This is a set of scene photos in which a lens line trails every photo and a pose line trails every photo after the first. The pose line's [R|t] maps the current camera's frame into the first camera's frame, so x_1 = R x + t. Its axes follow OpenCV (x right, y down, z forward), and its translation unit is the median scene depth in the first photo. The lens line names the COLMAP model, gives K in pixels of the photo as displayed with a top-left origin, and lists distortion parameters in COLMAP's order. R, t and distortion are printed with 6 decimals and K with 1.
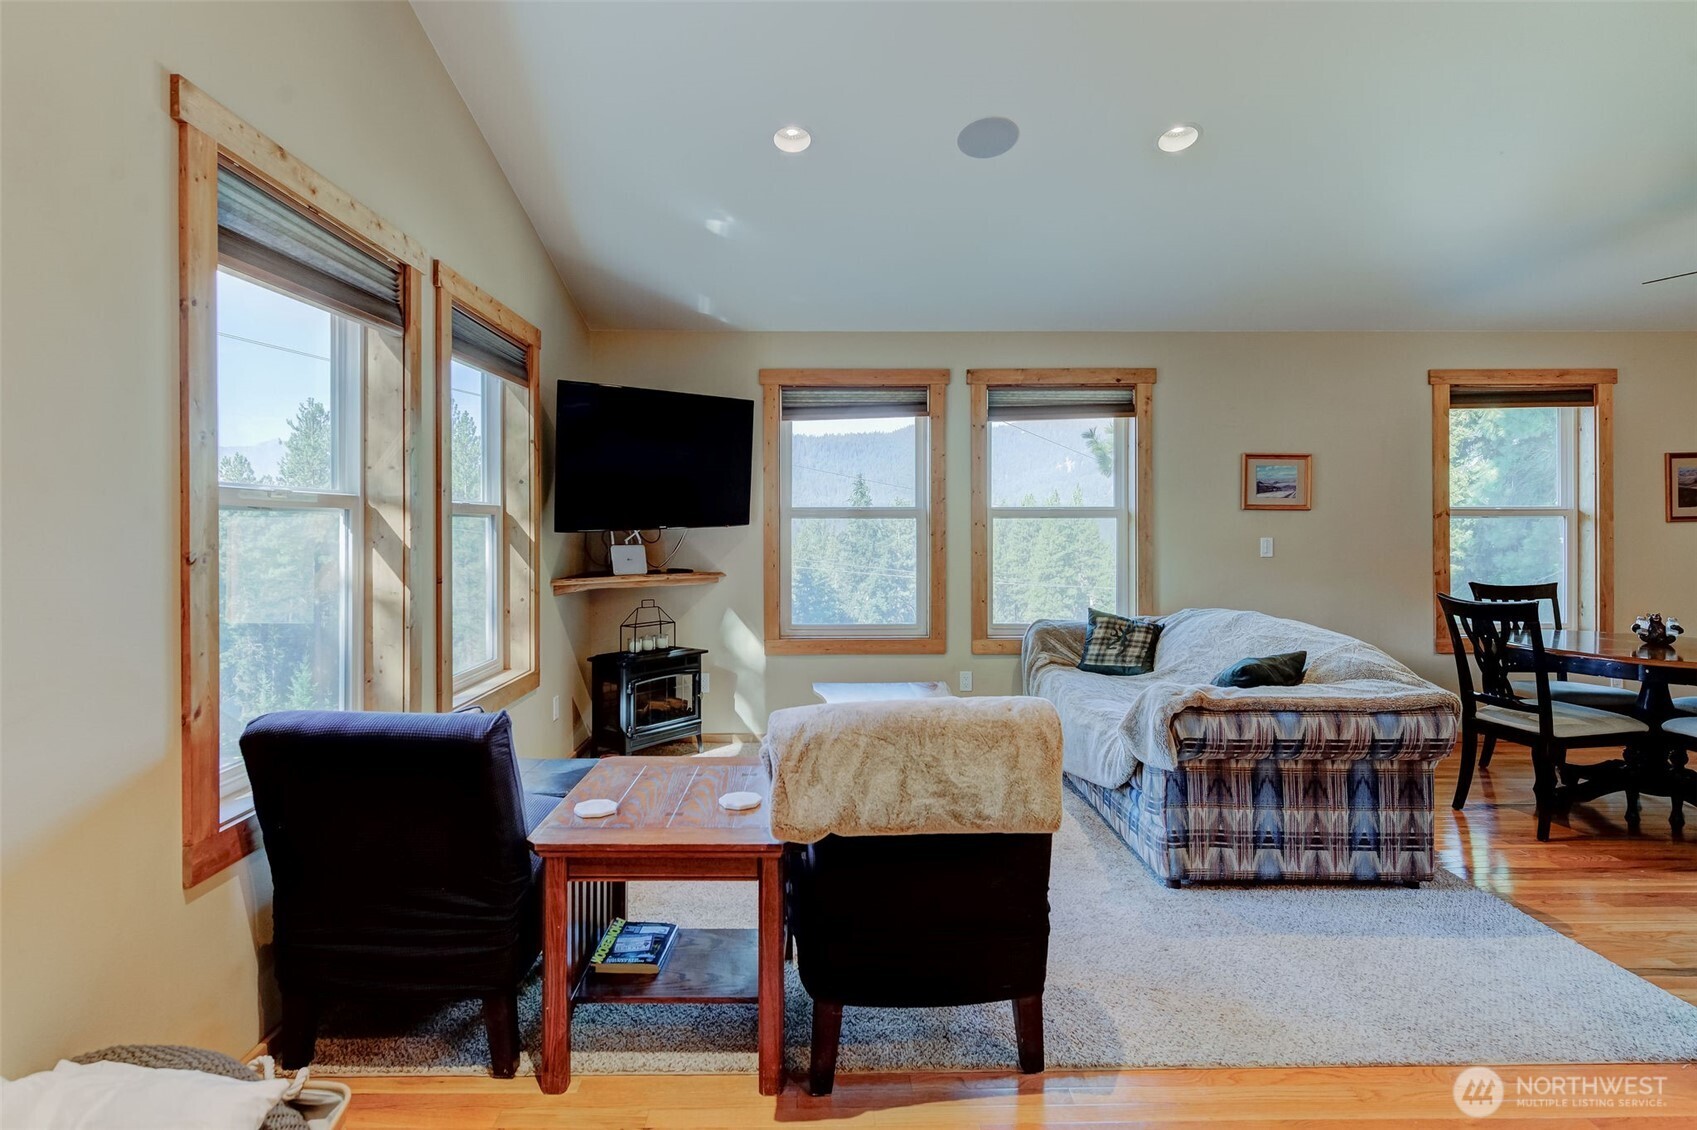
lens RADIAL K [[850.9, 0, 809.8], [0, 850.9, 531.0], [0, 0, 1]] dist [-0.001064, -0.000355]
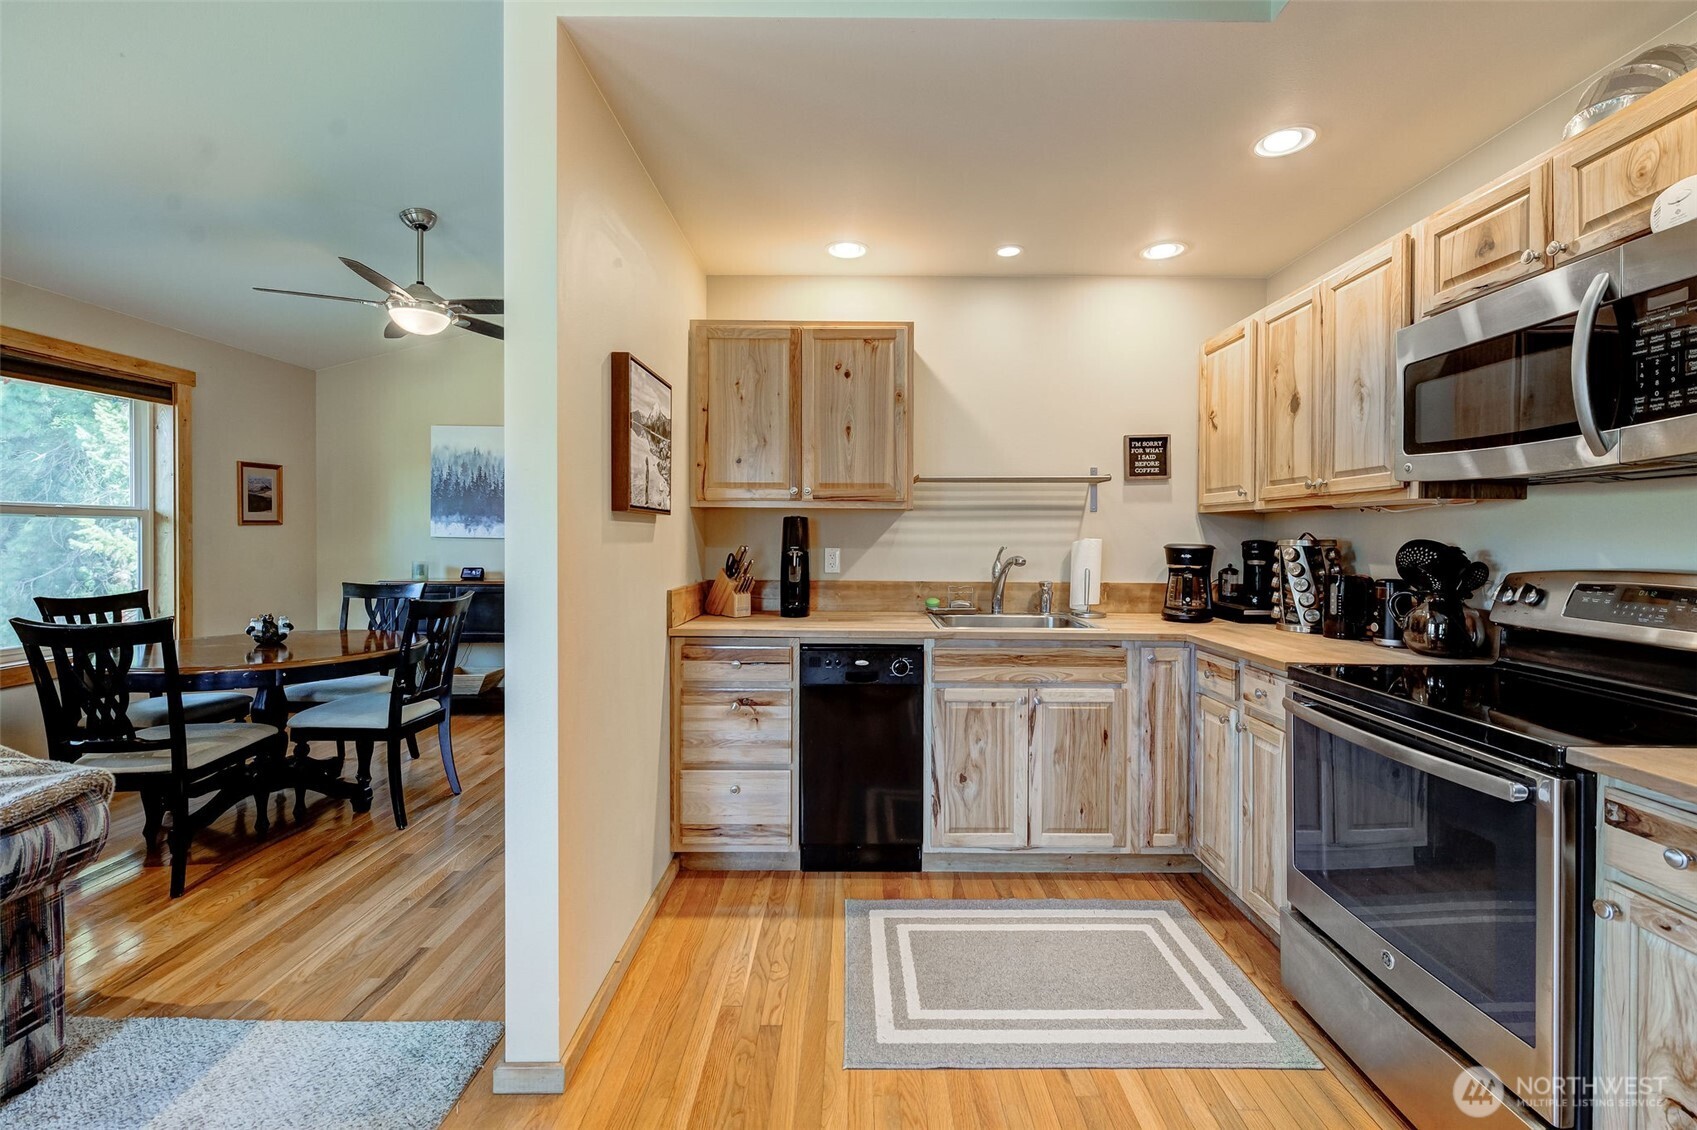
lens RADIAL K [[706.4, 0, 861.6], [0, 706.4, 539.8], [0, 0, 1]] dist [0.003565, -0.000627]
pose [[-0.012481, -0.006382, 0.999902, 0.107414], [-0.002824, 0.999976, 0.006347, 0.000260], [-0.999918, -0.002744, -0.012499, 0.239462]]
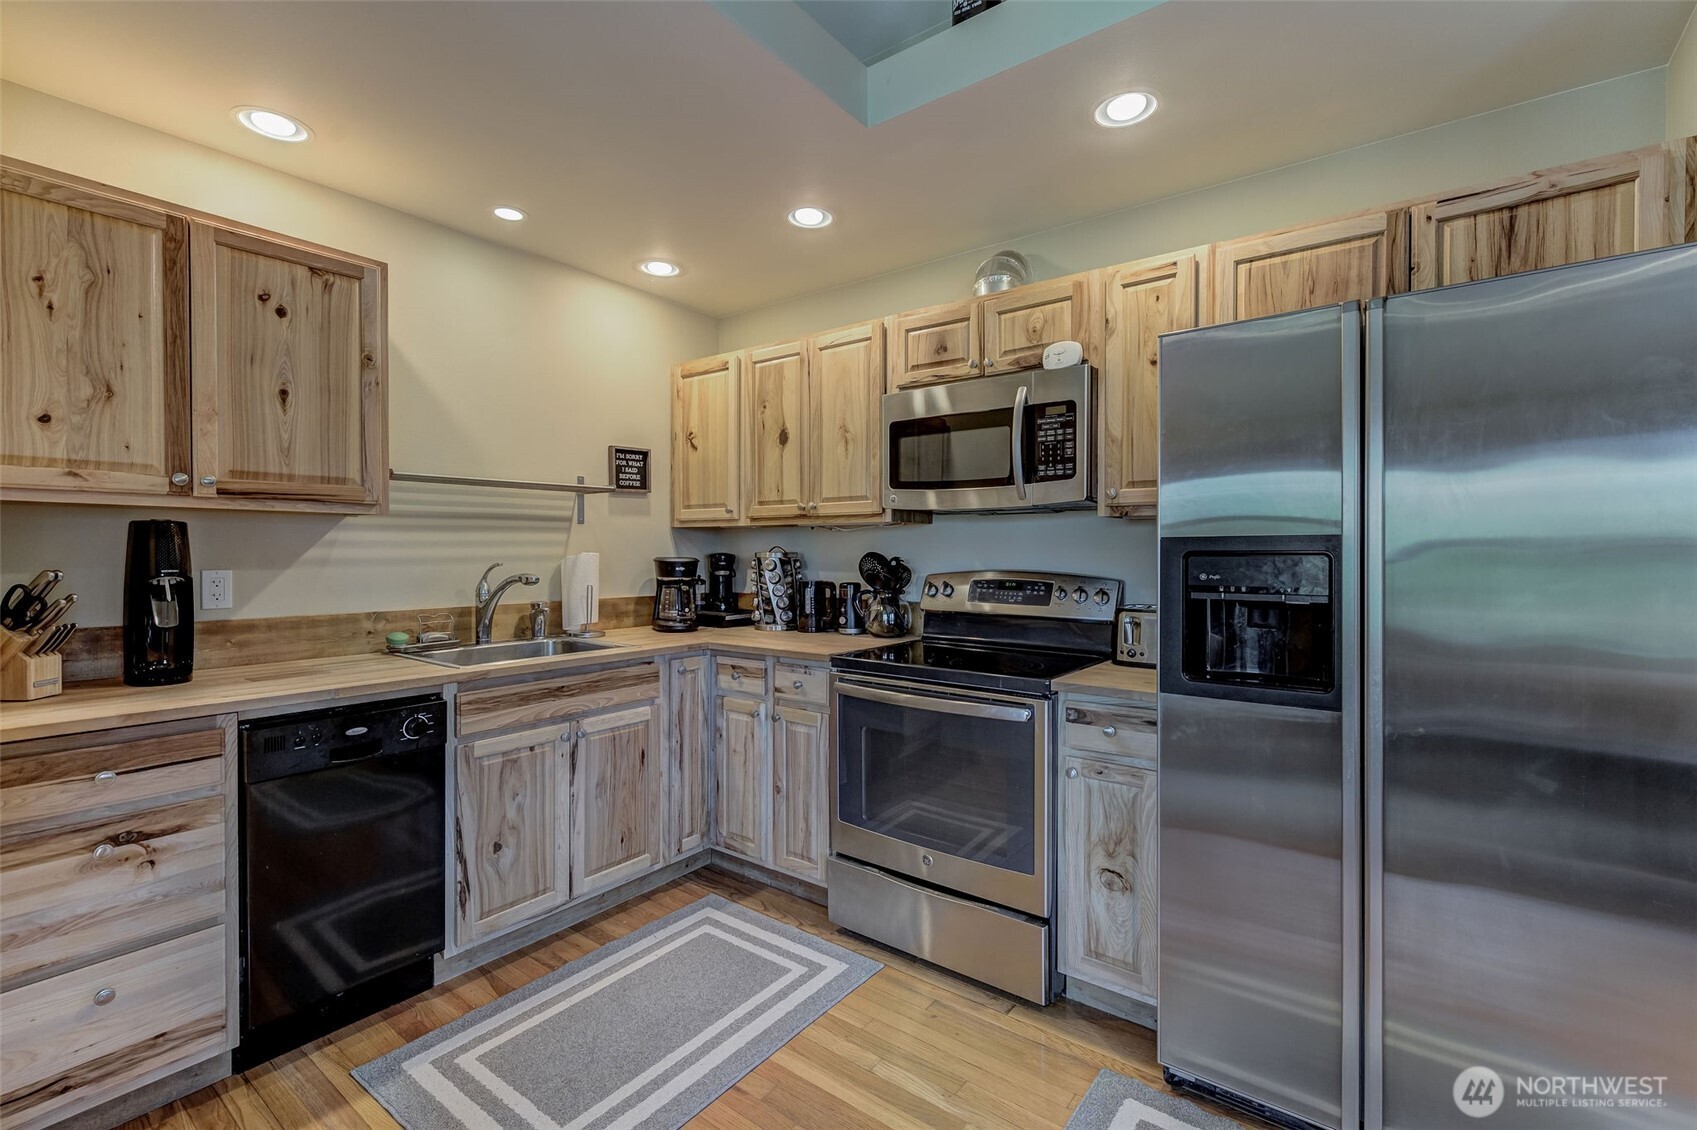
lens RADIAL K [[735.8, 0, 850.3], [0, 735.8, 557.7], [0, 0, 1]] dist [0.000792, -0.000676]
pose [[-0.802648, -0.007920, 0.596400, 0.194324], [0.000048, 0.999911, 0.013344, -0.001407], [-0.596453, 0.010740, -0.802576, 0.389459]]
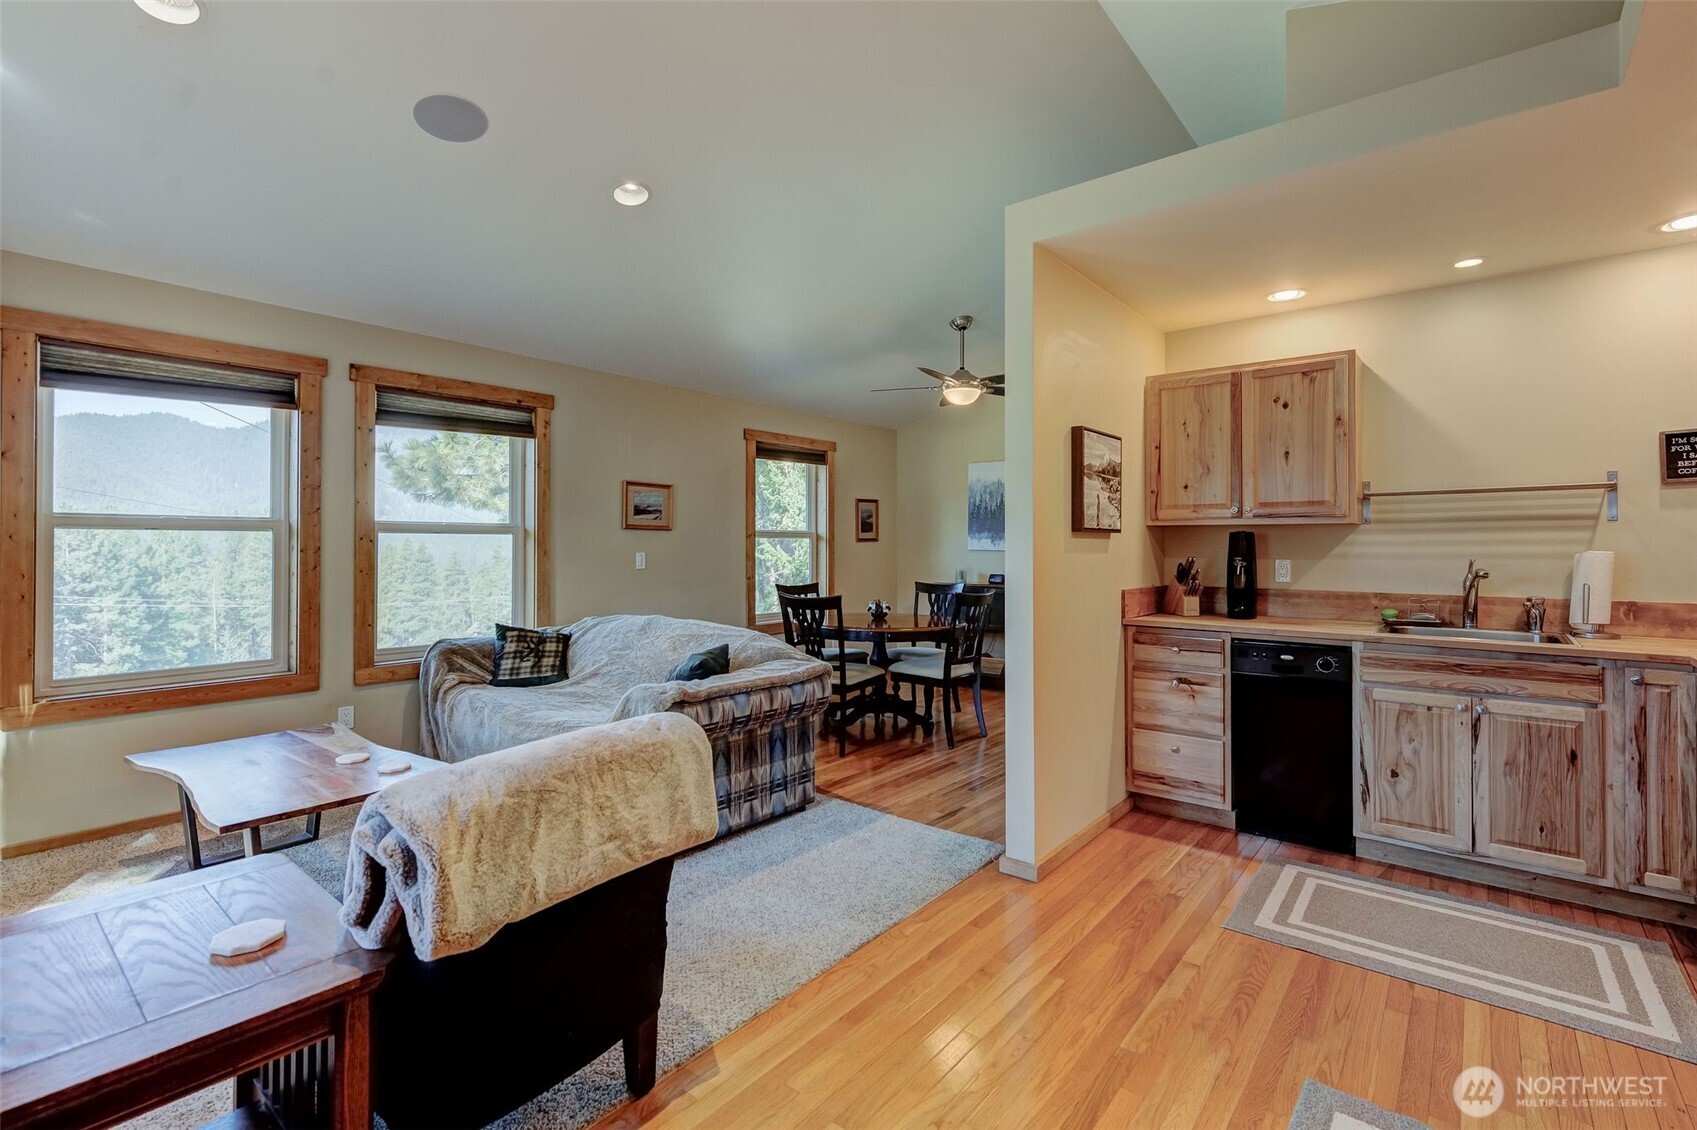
lens RADIAL K [[765.9, 0, 861.0], [0, 765.9, 542.1], [0, 0, 1]] dist [0.001213, -0.000479]
pose [[0.623792, 0.006611, 0.781563, -0.119778], [-0.001186, 0.999971, -0.007512, 0.000654], [-0.781590, 0.003759, 0.623782, 0.104914]]
